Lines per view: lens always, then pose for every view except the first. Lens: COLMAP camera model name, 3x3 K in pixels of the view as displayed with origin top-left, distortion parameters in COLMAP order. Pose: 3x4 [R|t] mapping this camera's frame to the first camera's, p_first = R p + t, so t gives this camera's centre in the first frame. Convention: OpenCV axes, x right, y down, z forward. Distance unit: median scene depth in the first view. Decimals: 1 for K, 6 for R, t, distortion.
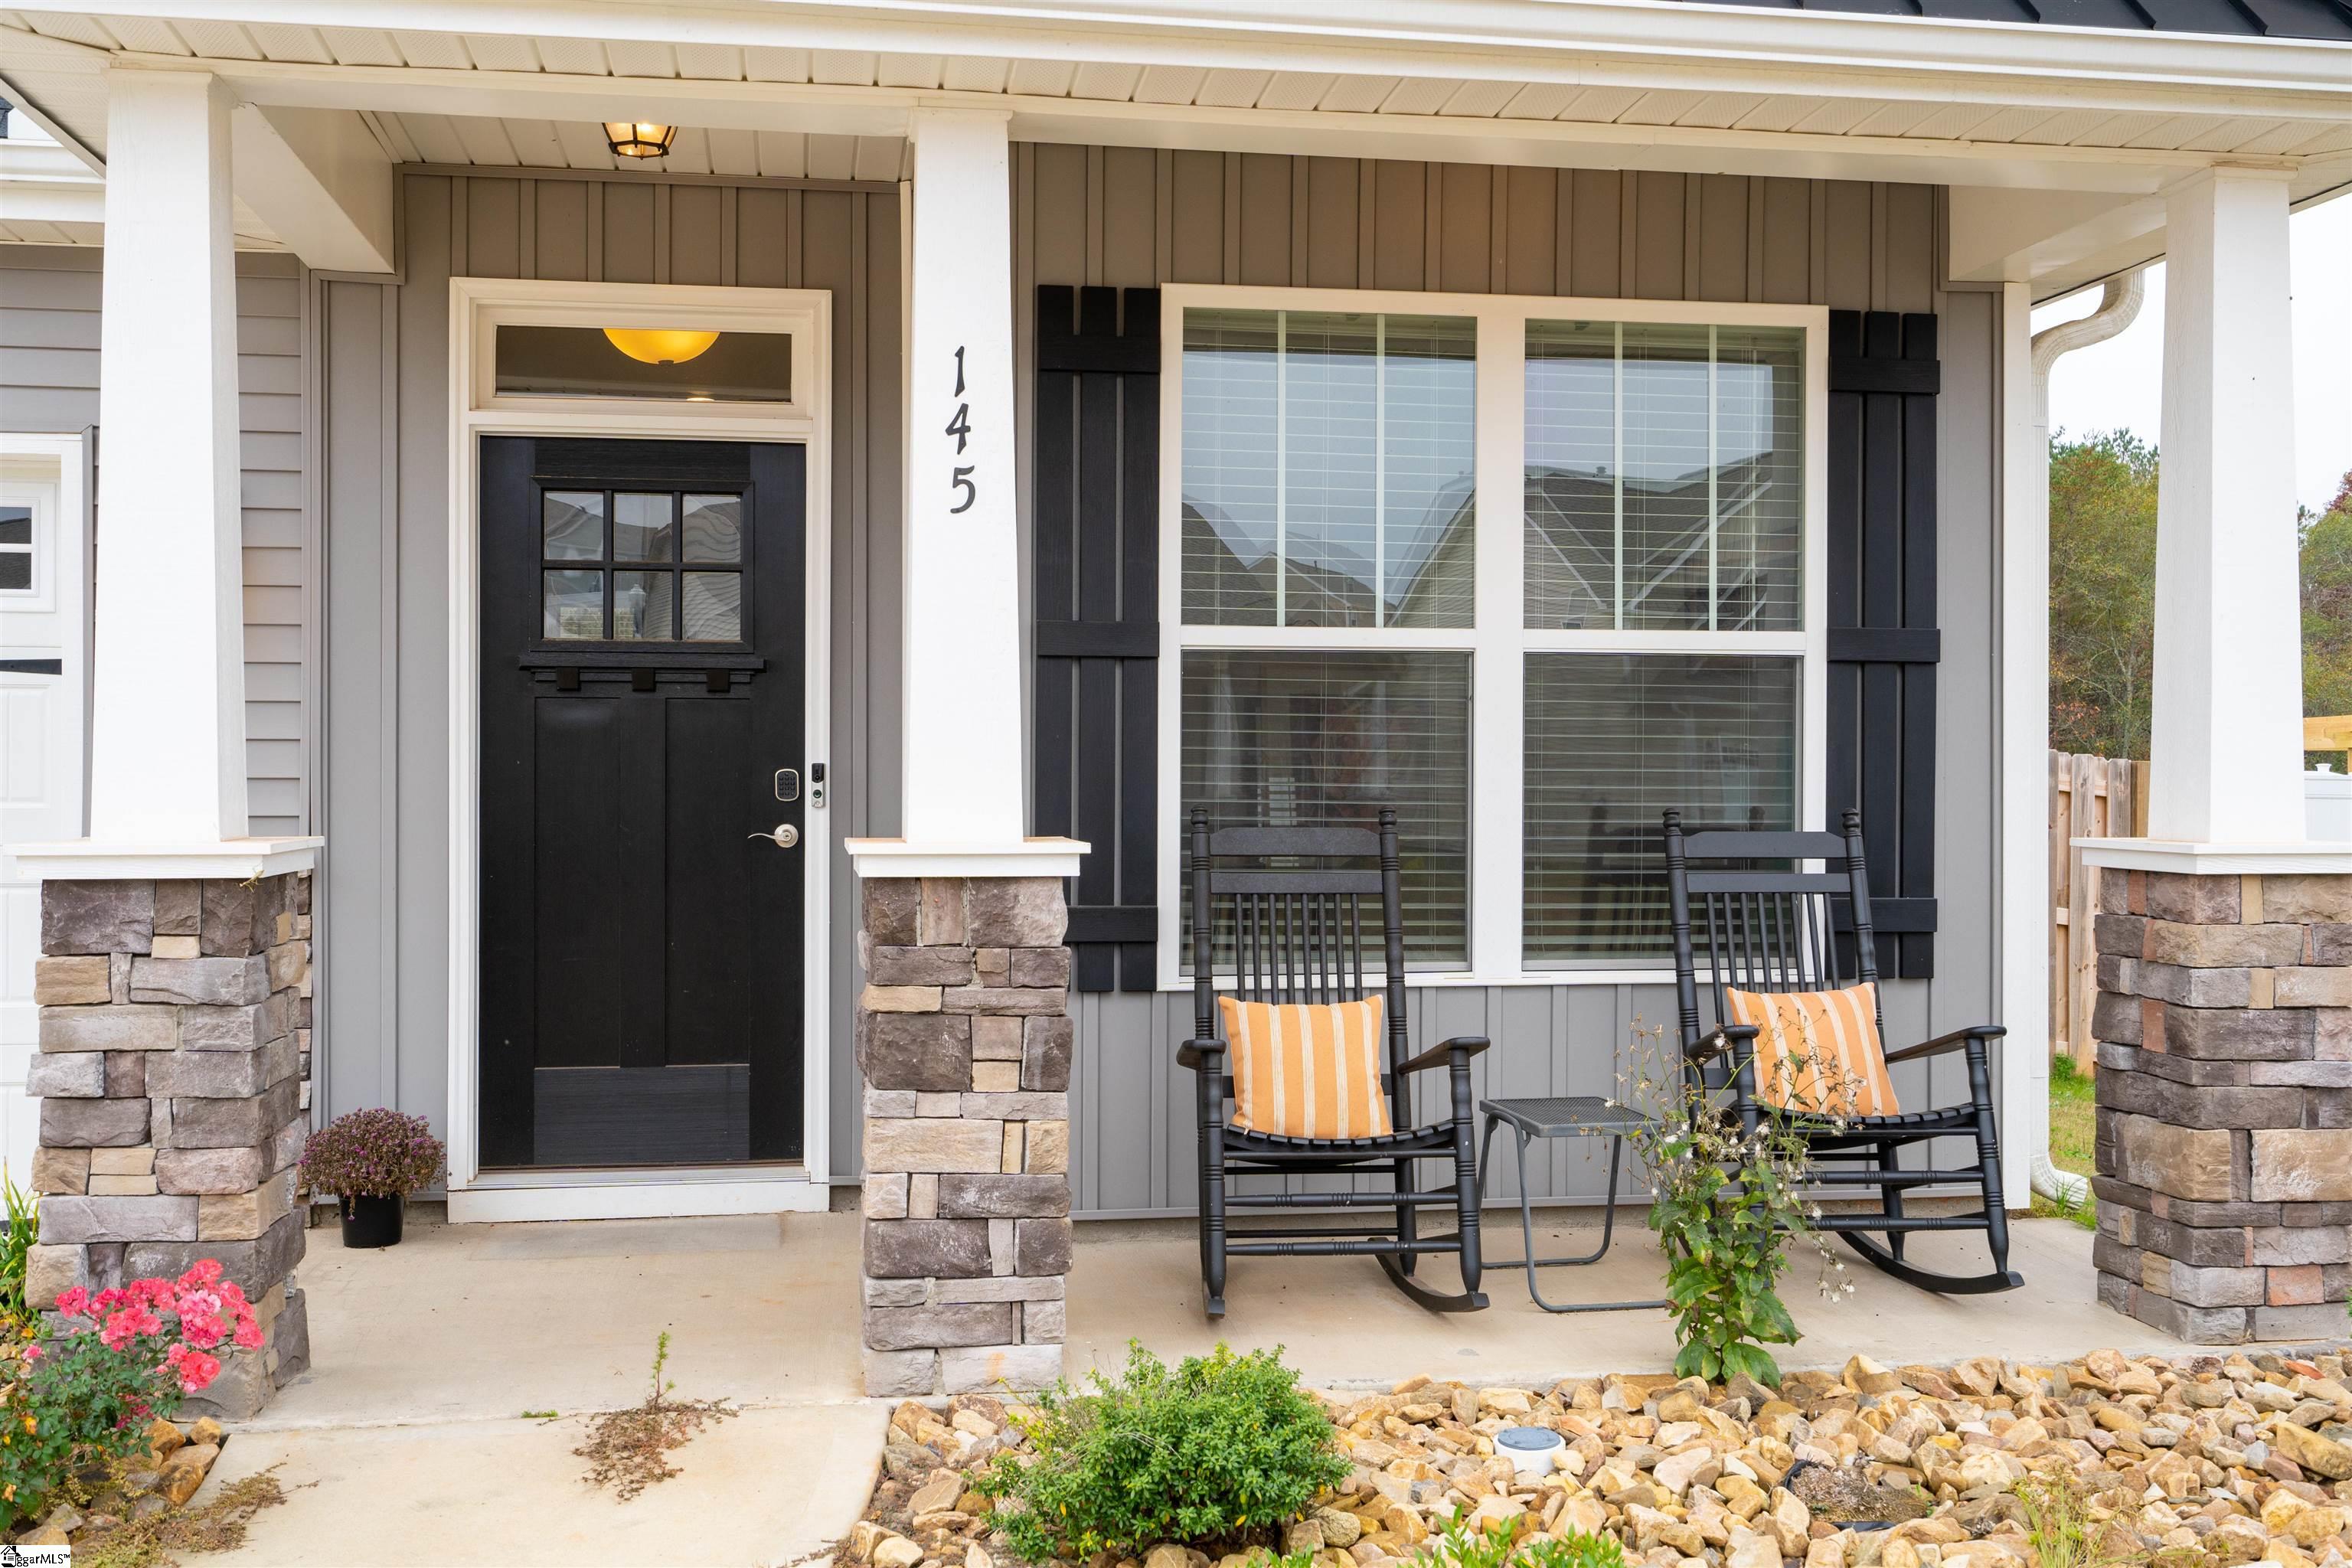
lens RADIAL K [[2306.2, 0, 1176.0], [0, 2306.2, 784.0], [0, 0, 1]] dist [0.002285, 0.005584]
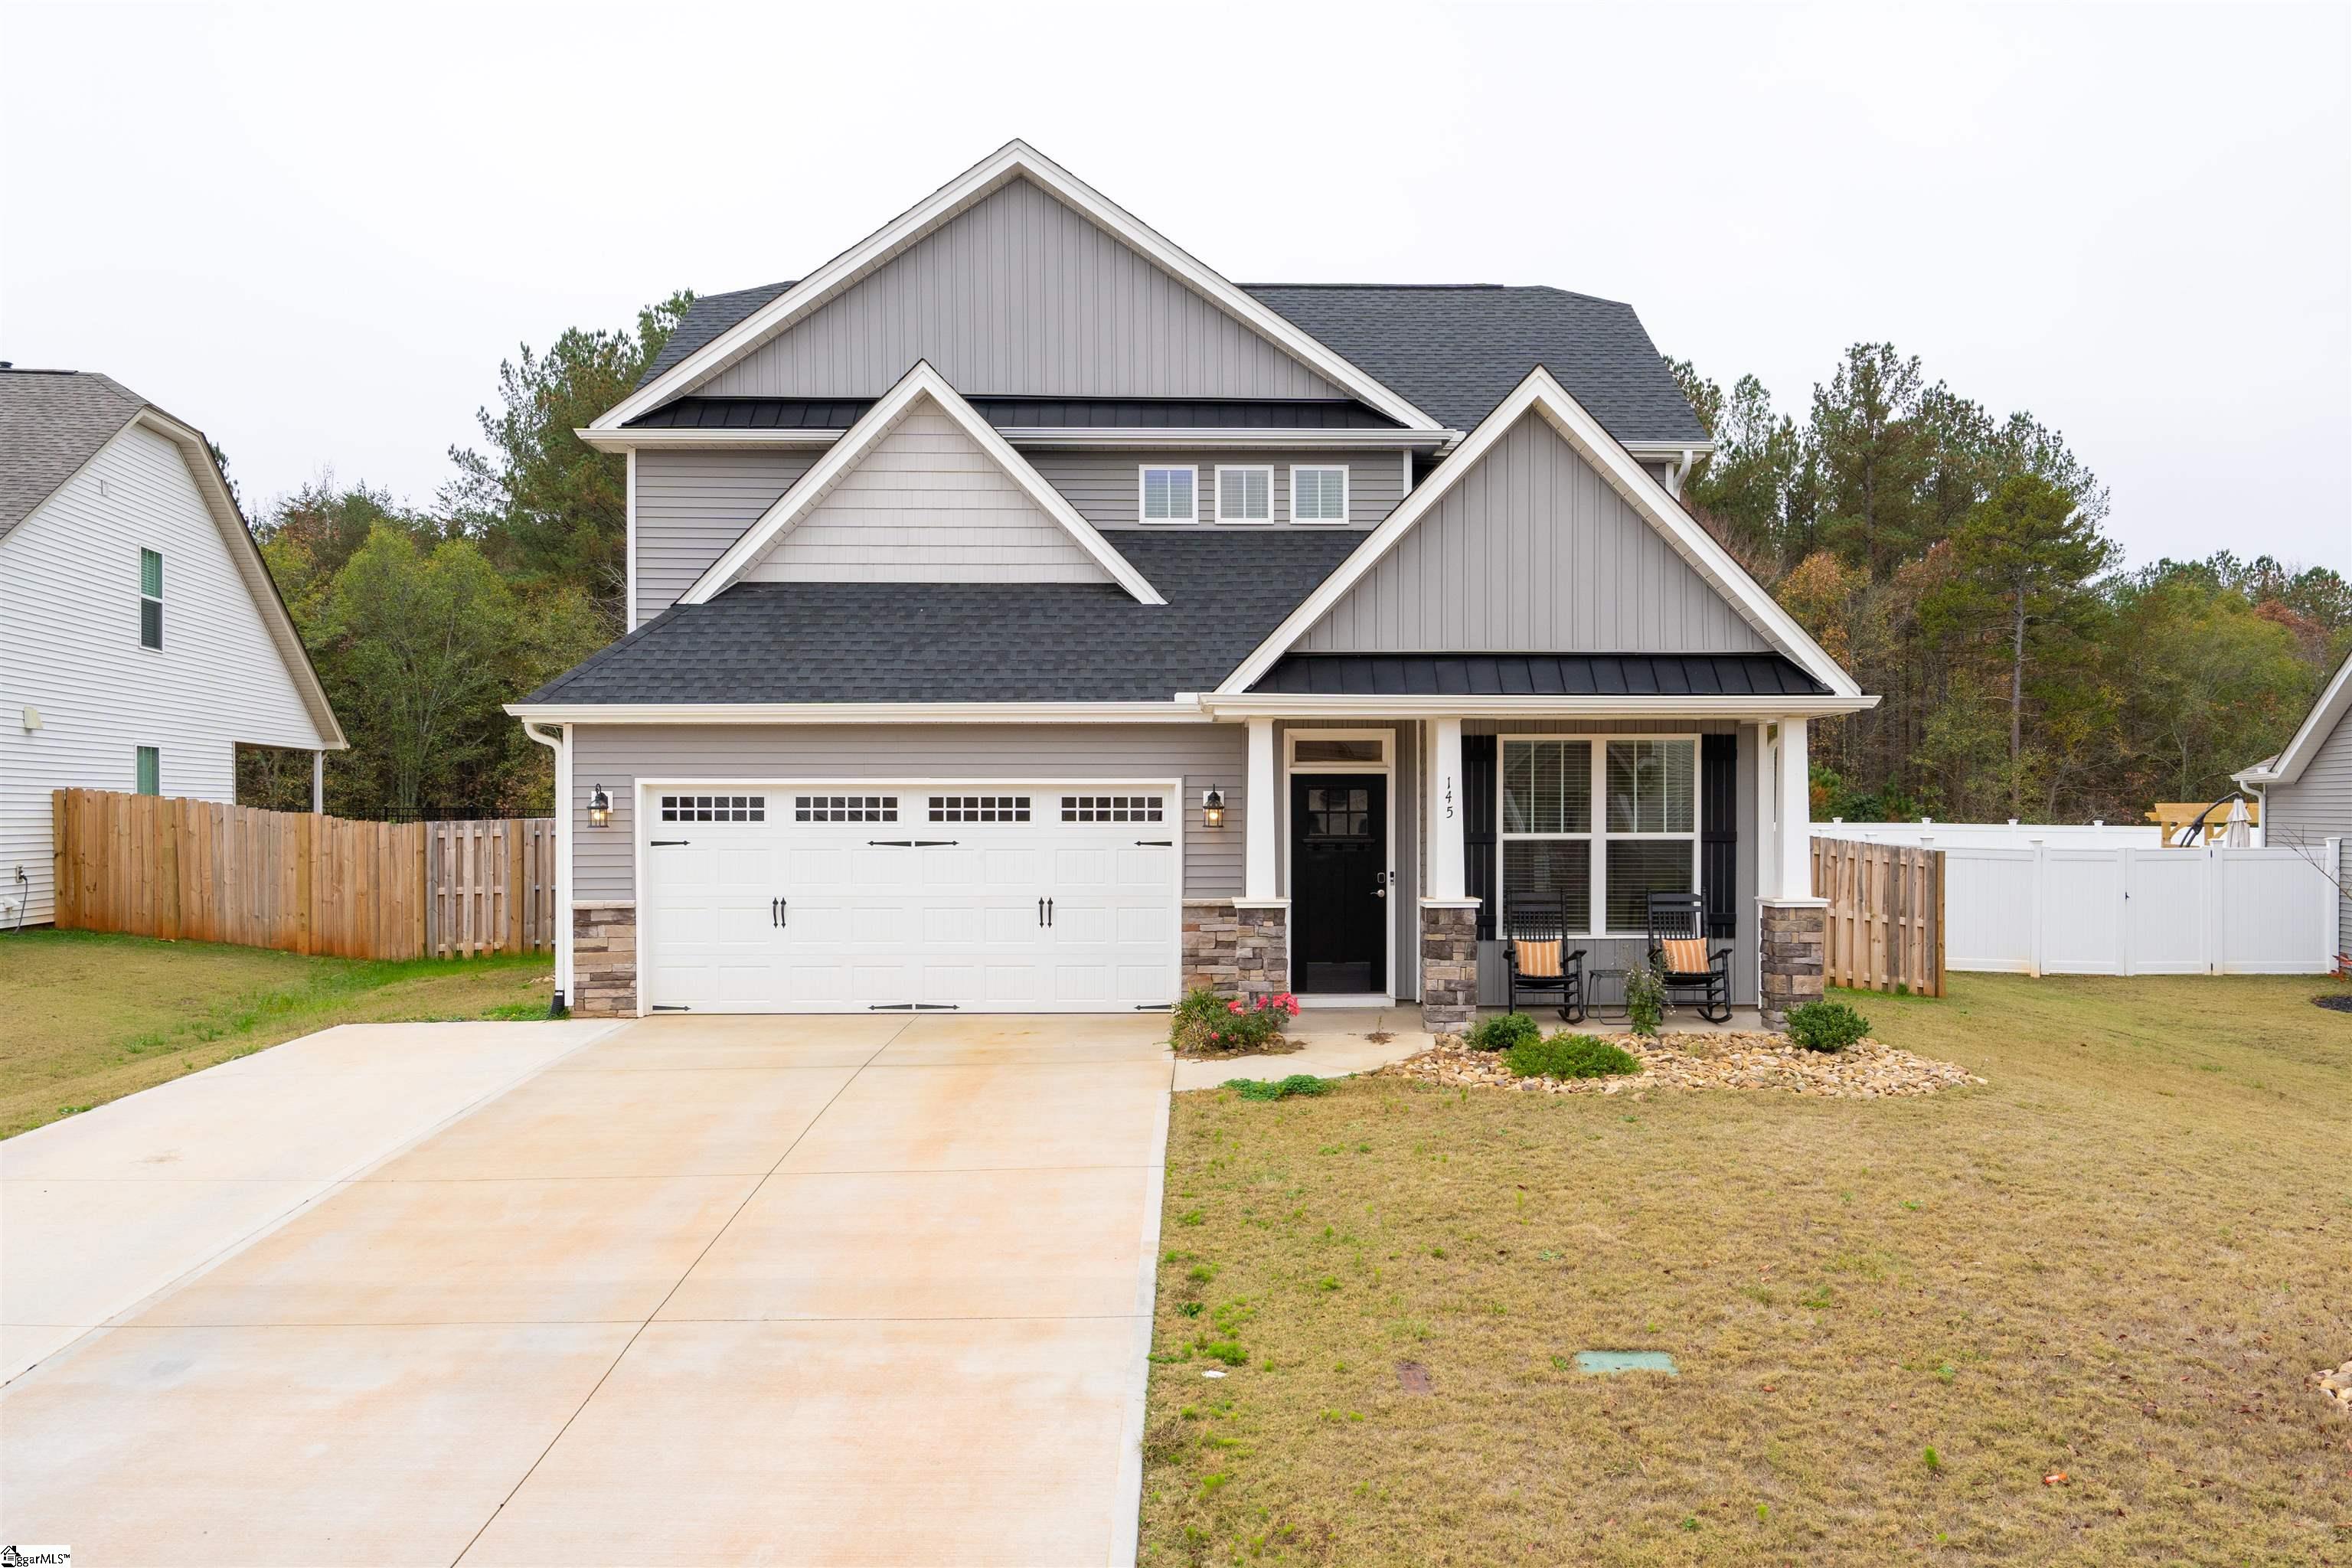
lens RADIAL K [[1815.1, 0, 1255.3], [0, 1815.1, 832.5], [0, 0, 1]] dist [0.007451, -0.000272]
pose [[0.991933, -0.002782, -0.126735, -0.023375], [0.003688, 0.999969, 0.006911, -0.100438], [0.126711, -0.007323, 0.991913, -1.928543]]
